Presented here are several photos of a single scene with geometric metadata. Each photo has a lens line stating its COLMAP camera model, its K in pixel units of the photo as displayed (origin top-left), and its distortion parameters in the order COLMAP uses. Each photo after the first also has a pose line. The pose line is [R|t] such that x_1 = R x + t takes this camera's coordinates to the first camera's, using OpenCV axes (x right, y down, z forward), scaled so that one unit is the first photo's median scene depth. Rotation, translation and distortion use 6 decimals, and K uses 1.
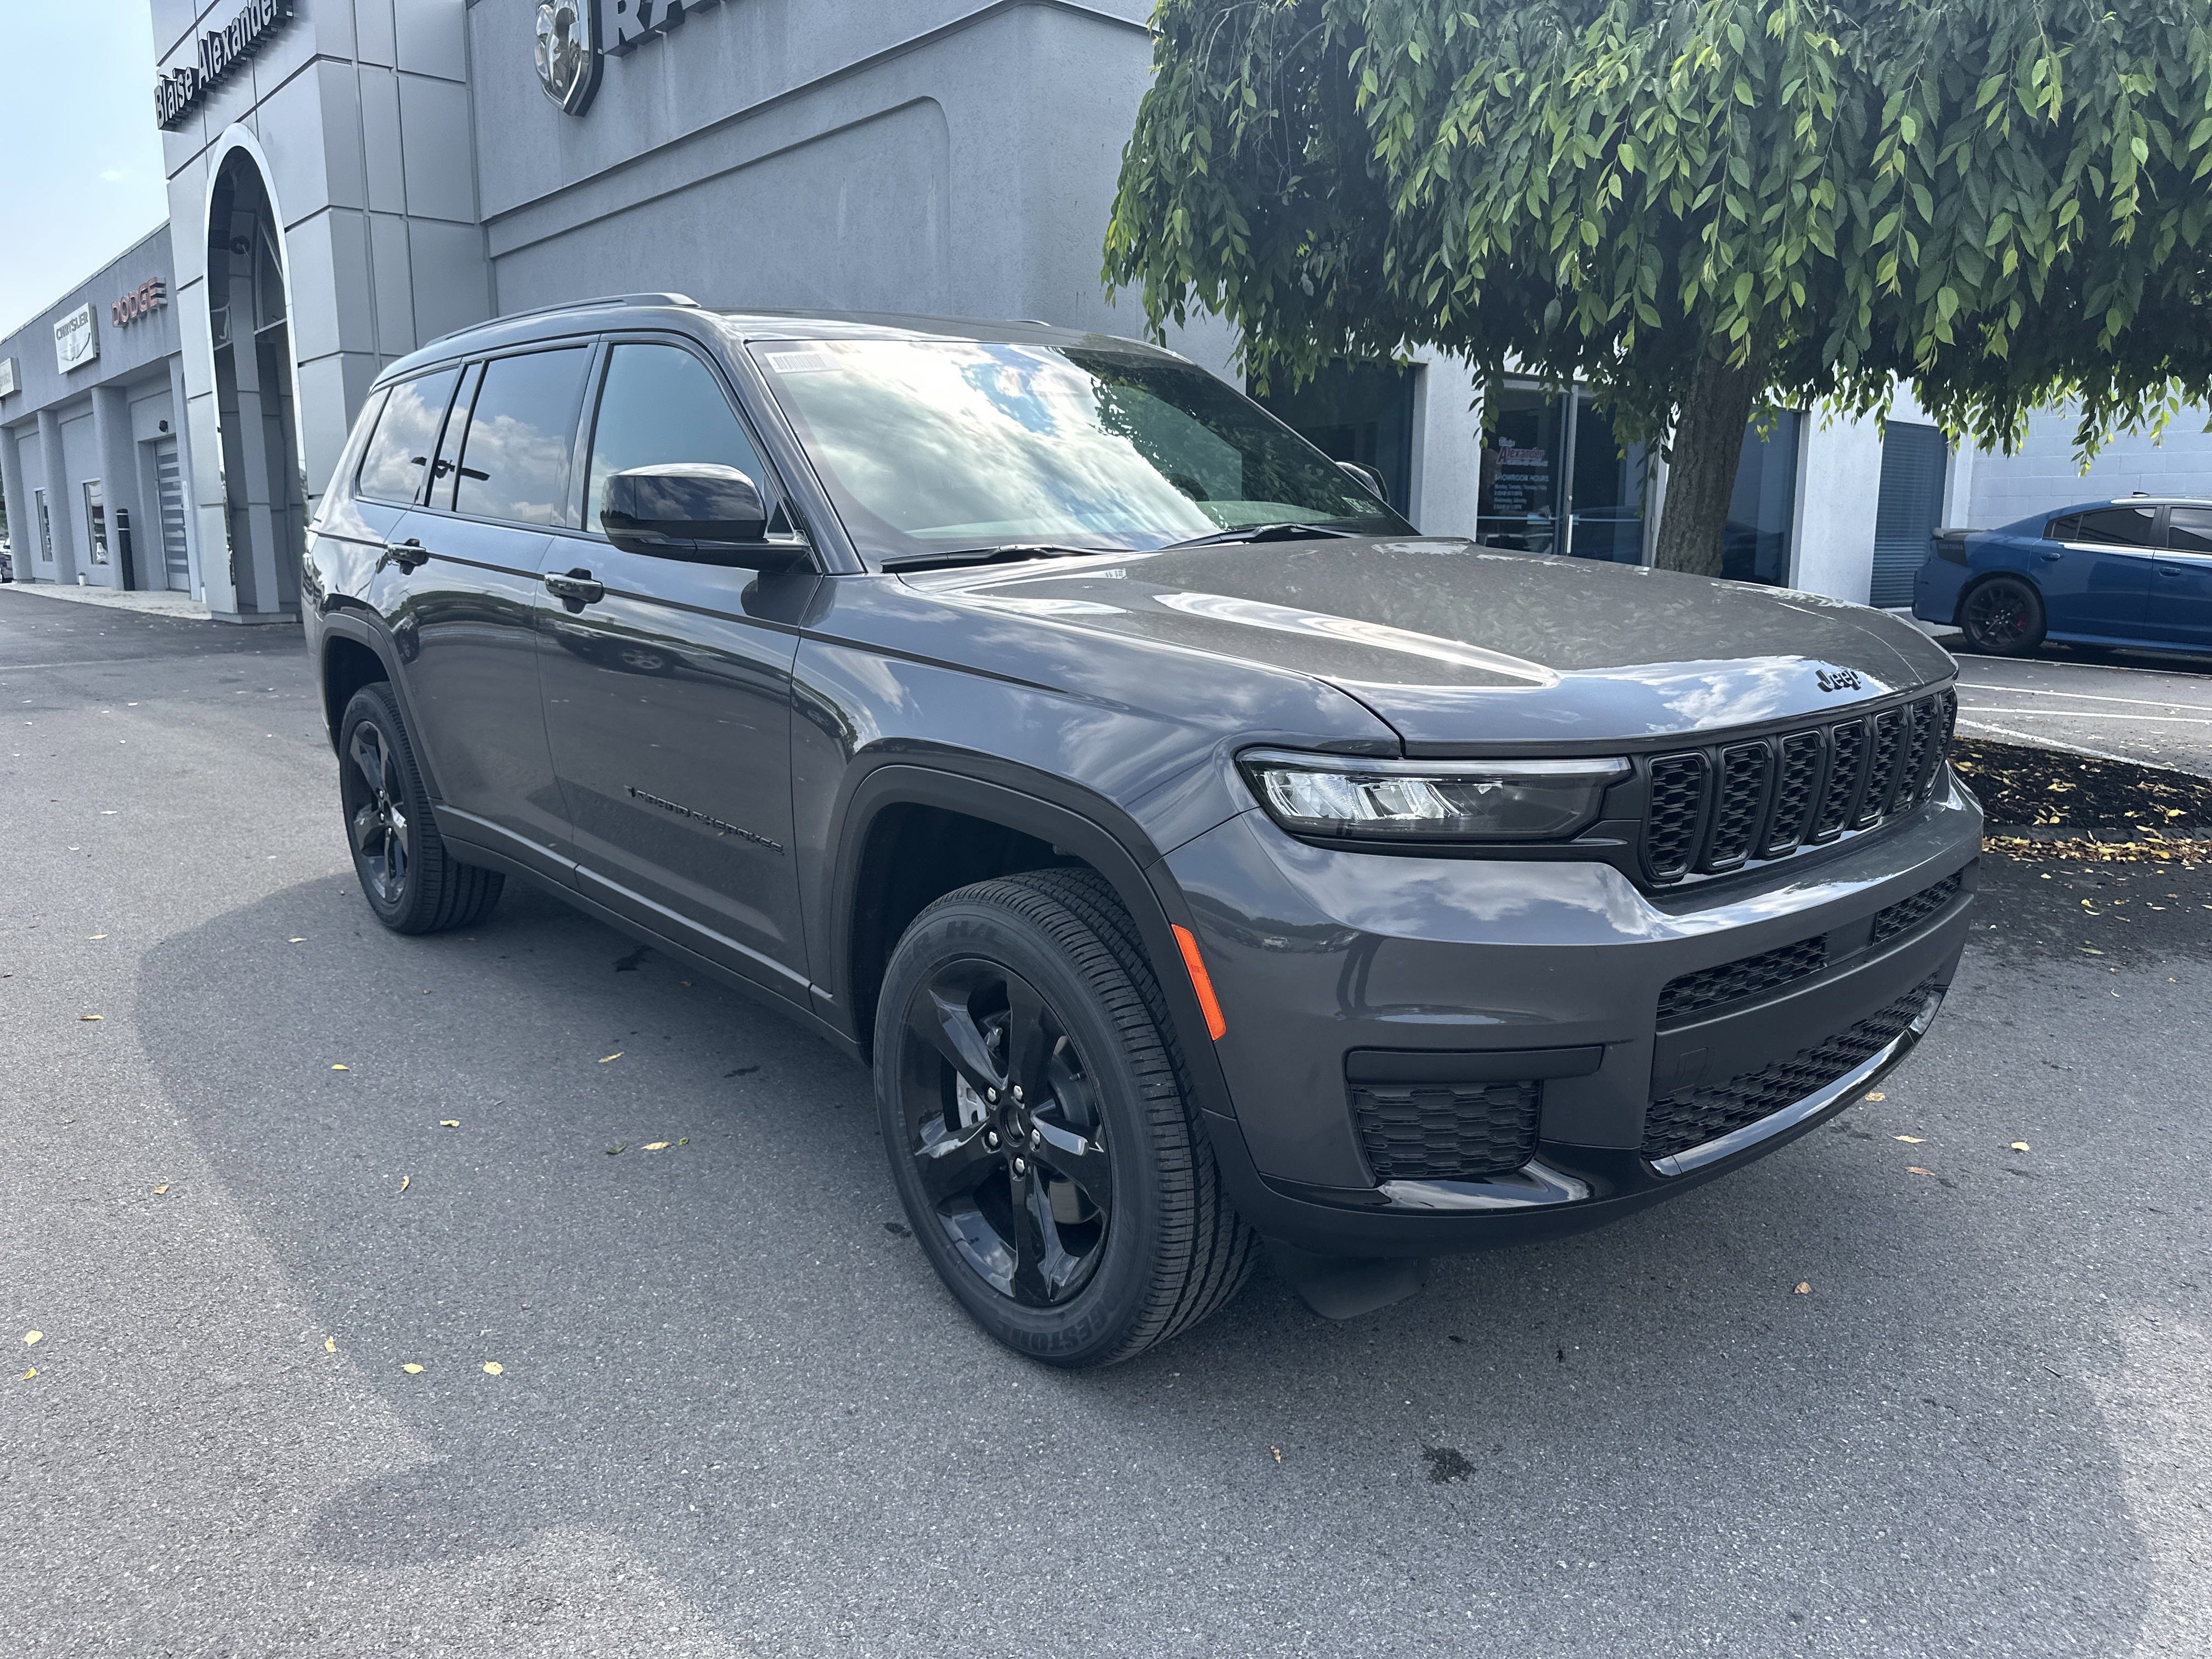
lens RADIAL K [[1592.3, 0, 1155.7], [0, 1592.3, 830.8], [0, 0, 1]] dist [-0.042912, -0.000787]
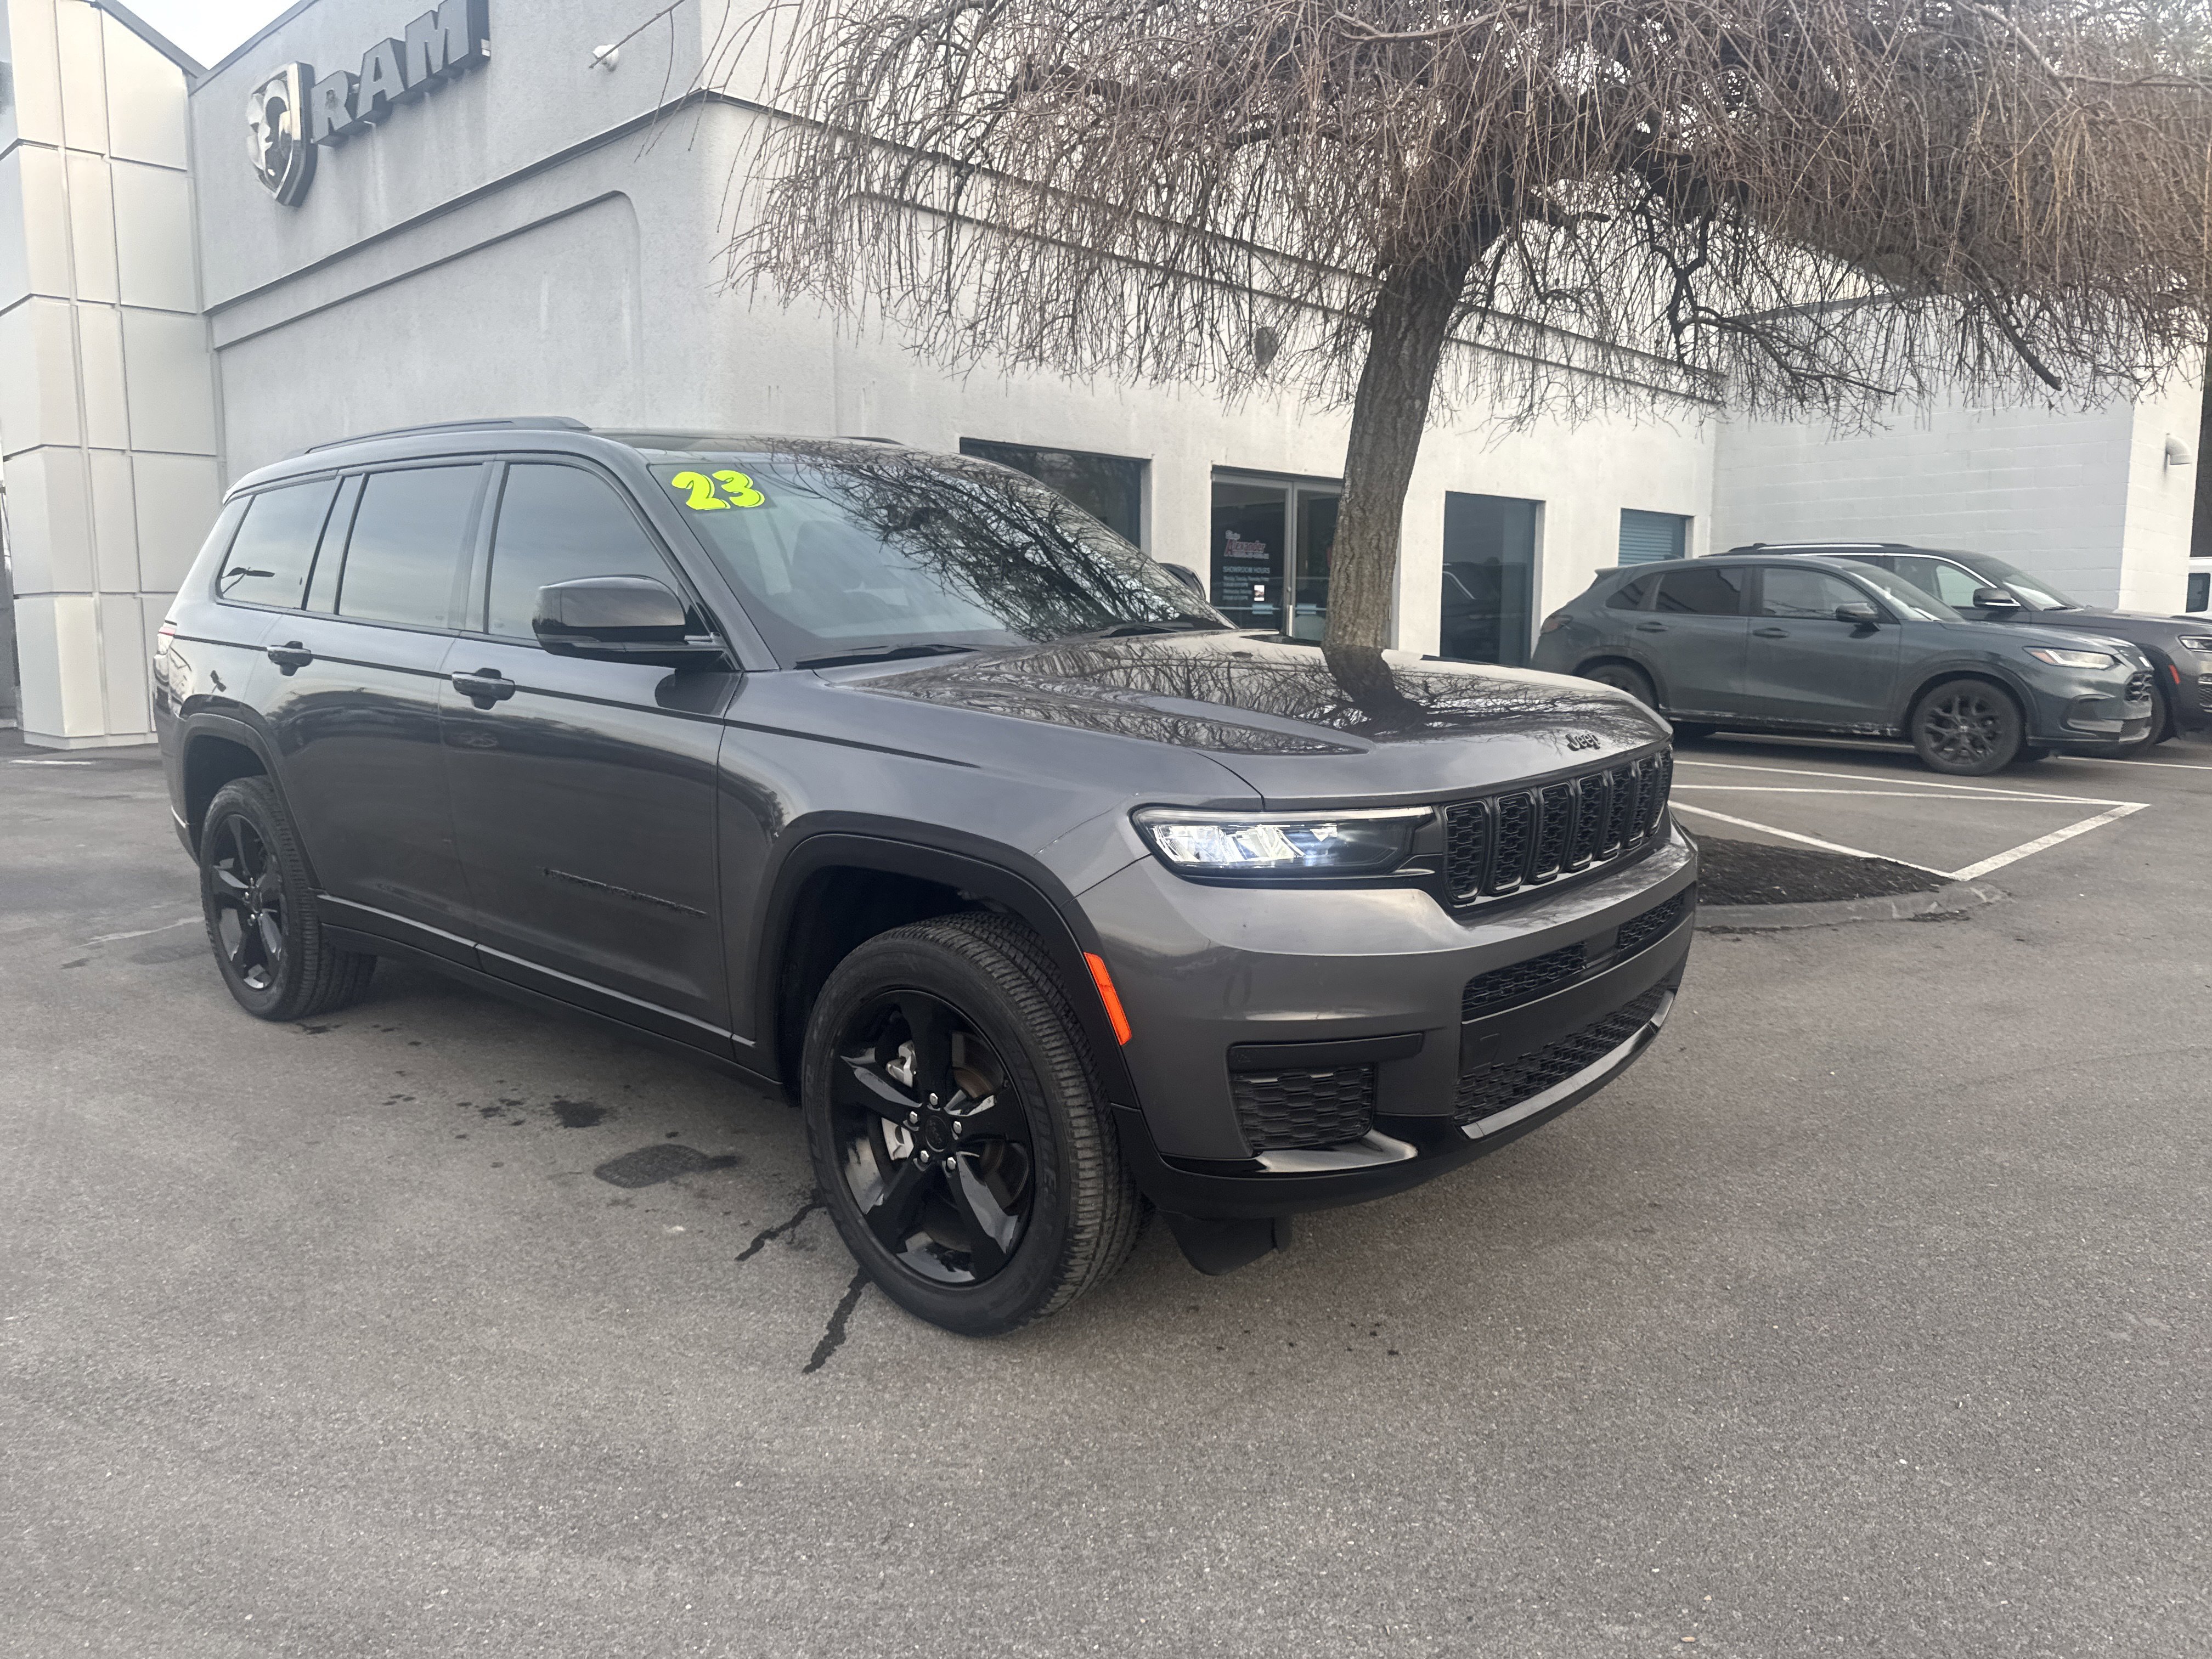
lens RADIAL K [[1524.7, 0, 1106.0], [0, 1524.7, 829.5], [0, 0, 1]] dist [0.039281, -0.032412]
pose [[0.989001, -0.032364, 0.144321, -0.111061], [0.039275, 0.998201, -0.045295, 0.014733], [-0.142596, 0.050465, 0.988494, -0.141588]]
